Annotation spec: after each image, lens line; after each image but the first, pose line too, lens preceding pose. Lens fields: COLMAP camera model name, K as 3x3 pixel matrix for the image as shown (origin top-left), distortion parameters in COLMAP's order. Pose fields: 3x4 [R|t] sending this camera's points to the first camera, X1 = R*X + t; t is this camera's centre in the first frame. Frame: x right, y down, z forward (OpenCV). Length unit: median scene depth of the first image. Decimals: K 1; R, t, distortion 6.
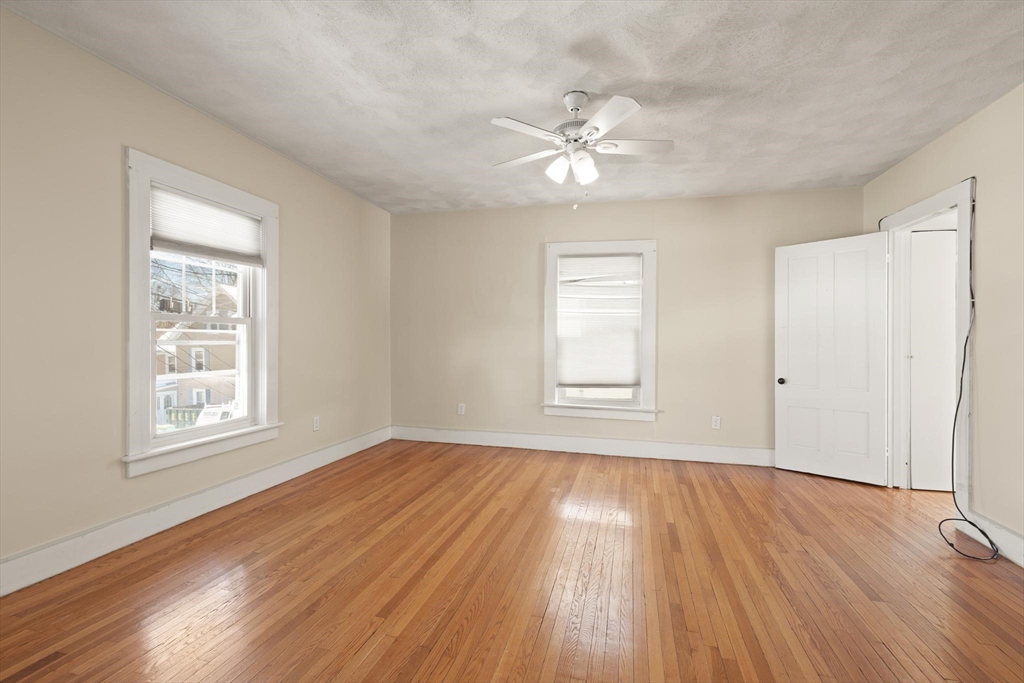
lens RADIAL K [[478.5, 0, 512.0], [0, 478.5, 341.5], [0, 0, 1]] dist [0.001095, -0.000496]
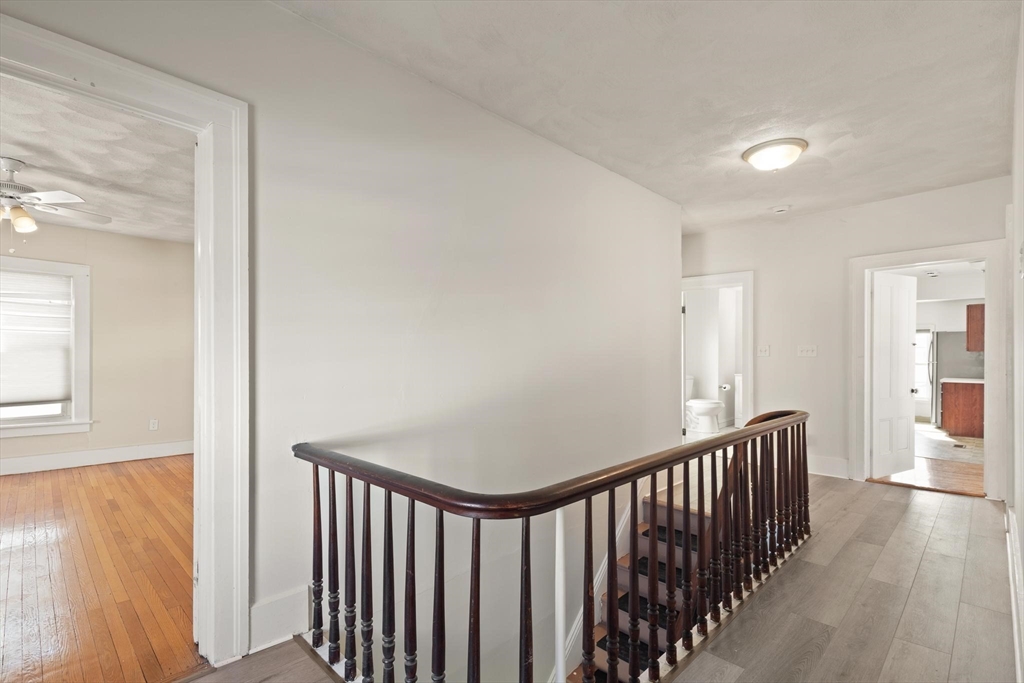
lens RADIAL K [[477.5, 0, 513.6], [0, 477.5, 363.5], [0, 0, 1]] dist [0.000088, 0.000447]
pose [[0.512125, -0.012329, 0.858822, -0.203023], [-0.001801, 0.999879, 0.015428, -0.010396], [-0.858909, -0.009448, 0.512041, -0.562556]]
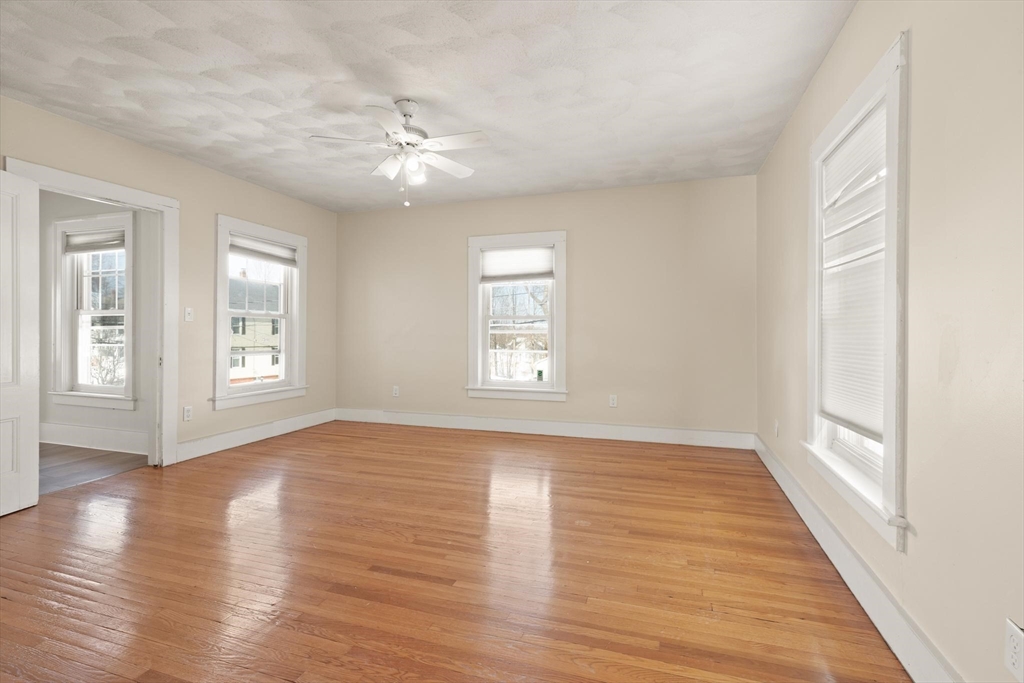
lens RADIAL K [[464.6, 0, 515.1], [0, 464.6, 334.6], [0, 0, 1]] dist [0.002426, 0.000174]
pose [[-0.064304, 0.003705, -0.997923, 0.951394], [-0.002923, 0.999988, 0.003901, 0.006089], [0.997926, 0.003168, -0.064293, 1.064868]]
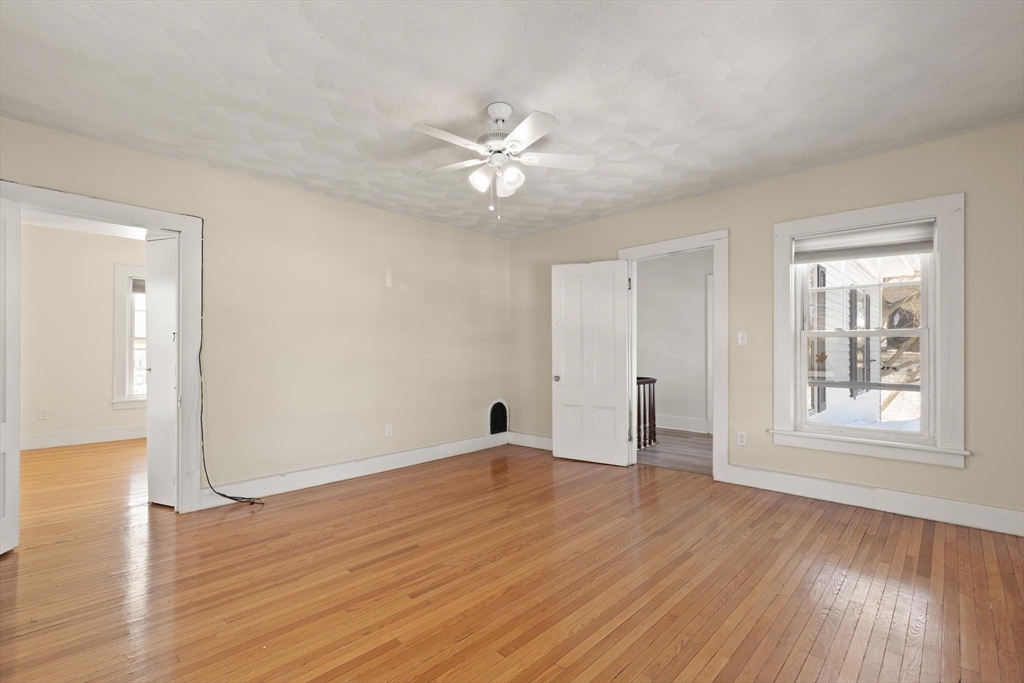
lens RADIAL K [[465.6, 0, 516.5], [0, 465.6, 346.9], [0, 0, 1]] dist [0.000032, -0.000311]
pose [[-0.875800, 0.001258, 0.482673, -0.296349], [-0.003894, 0.999946, -0.009671, -0.003897], [-0.482659, -0.010349, -0.875747, 1.477292]]
